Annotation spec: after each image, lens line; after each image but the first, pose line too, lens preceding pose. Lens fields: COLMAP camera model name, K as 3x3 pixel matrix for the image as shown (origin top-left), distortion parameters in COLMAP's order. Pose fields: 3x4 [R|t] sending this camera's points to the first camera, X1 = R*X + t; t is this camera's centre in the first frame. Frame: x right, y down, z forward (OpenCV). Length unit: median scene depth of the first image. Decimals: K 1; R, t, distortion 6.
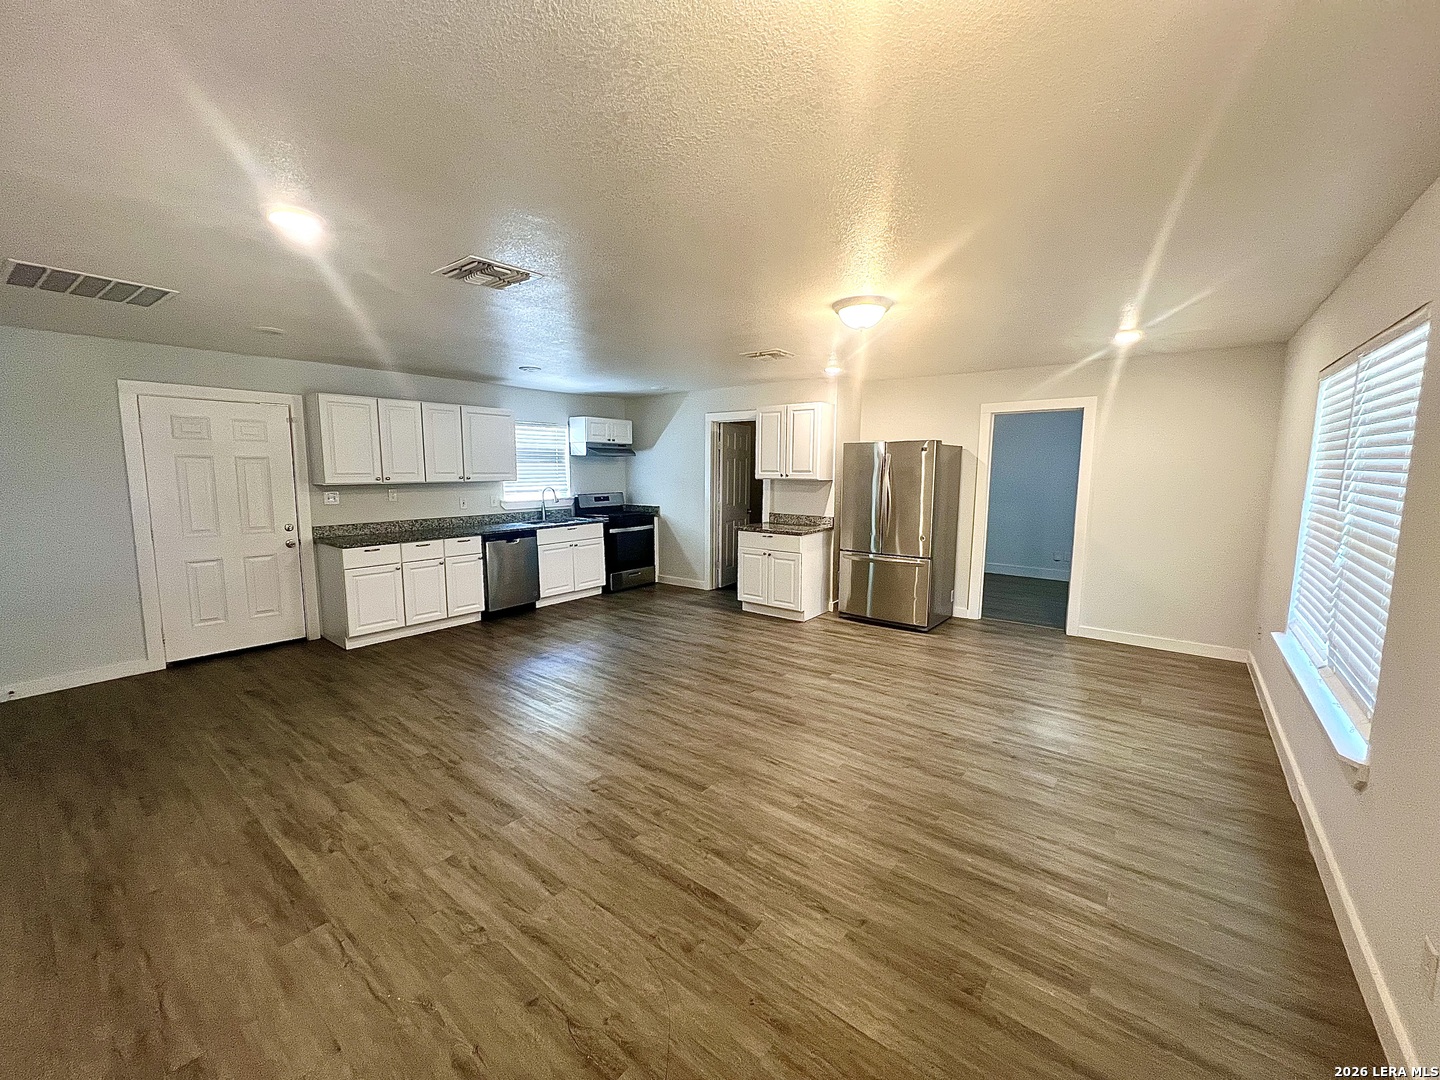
lens RADIAL K [[576.2, 0, 720.0], [0, 576.2, 537.0], [0, 0, 1]] dist [-0.001800, 0.000361]
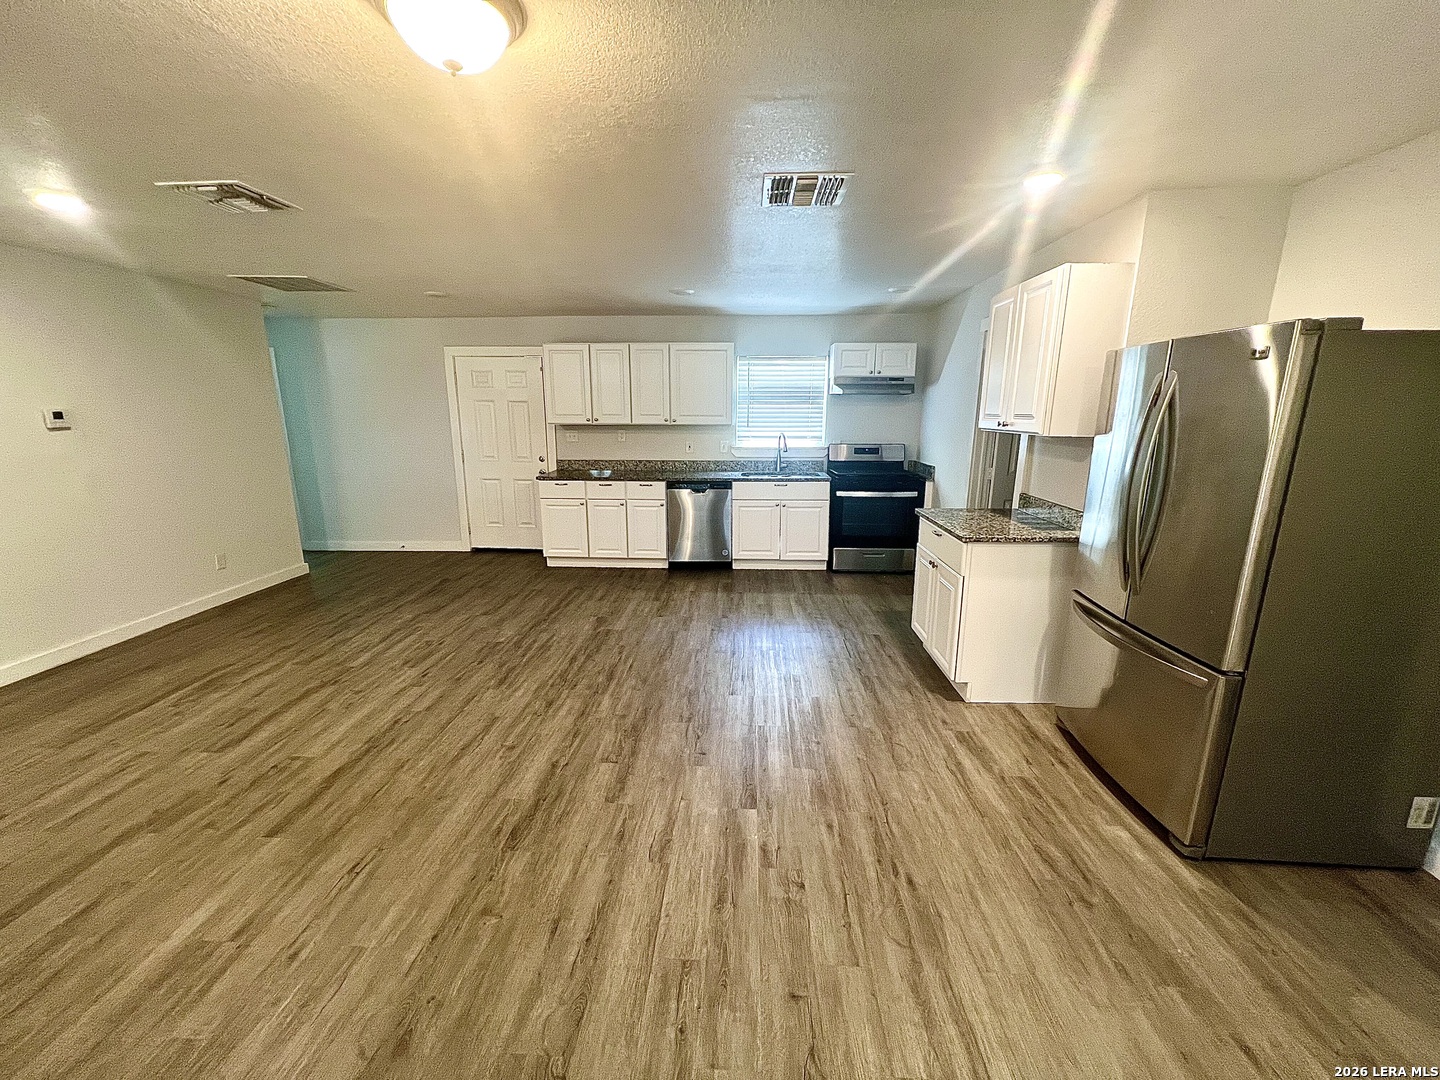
lens RADIAL K [[576.2, 0, 720.4], [0, 576.2, 540.8], [0, 0, 1]] dist [-0.001800, 0.000361]
pose [[0.578628, 0.181100, -0.795231, 0.424670], [-0.098965, 0.983421, 0.151948, -0.061090], [0.809565, -0.009221, 0.586958, 0.516087]]
